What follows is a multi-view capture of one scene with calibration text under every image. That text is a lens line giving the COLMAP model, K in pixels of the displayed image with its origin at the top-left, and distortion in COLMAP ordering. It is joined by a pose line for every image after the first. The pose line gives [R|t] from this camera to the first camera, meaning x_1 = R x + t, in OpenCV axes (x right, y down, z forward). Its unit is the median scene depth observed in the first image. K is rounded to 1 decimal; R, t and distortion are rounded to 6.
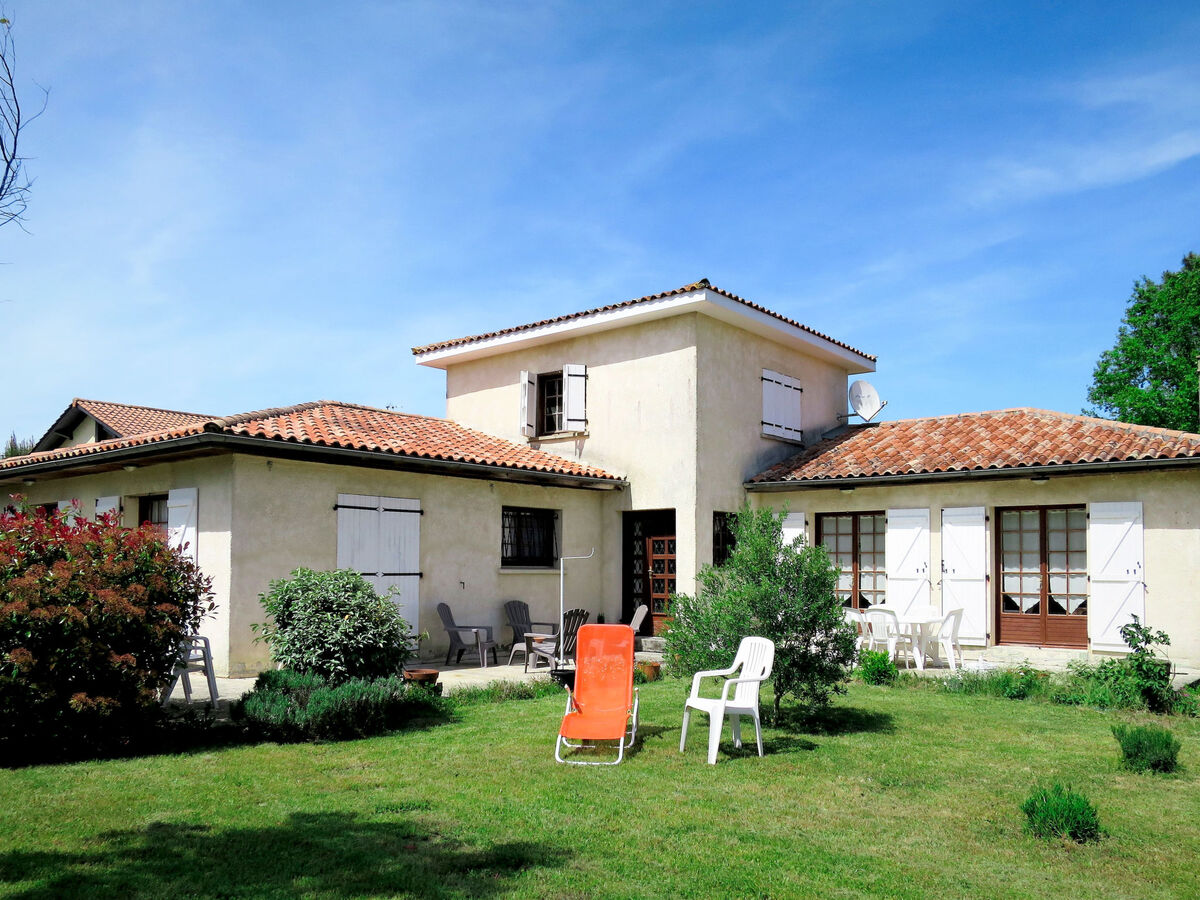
lens RADIAL K [[1027.7, 0, 603.3], [0, 1027.7, 512.0], [0, 0, 1]] dist [-0.057739, 0.000678]
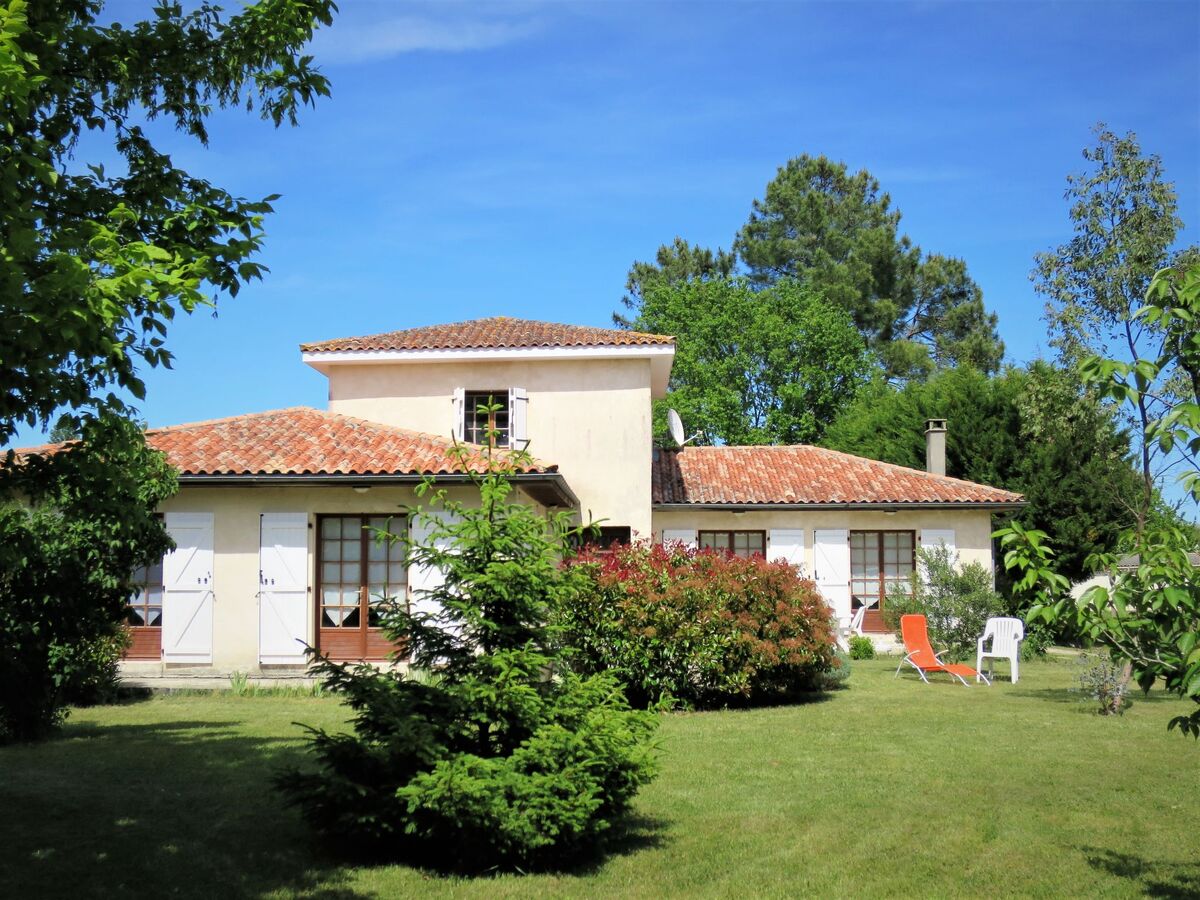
lens RADIAL K [[1597.2, 0, 600.0], [0, 1597.2, 450.0], [0, 0, 1]] dist [-0.021688, -0.018553]
pose [[0.759859, 0.041532, 0.648760, -1.141250], [-0.030199, 0.999135, -0.028591, -0.037180], [-0.649387, 0.002133, 0.760455, -0.352546]]
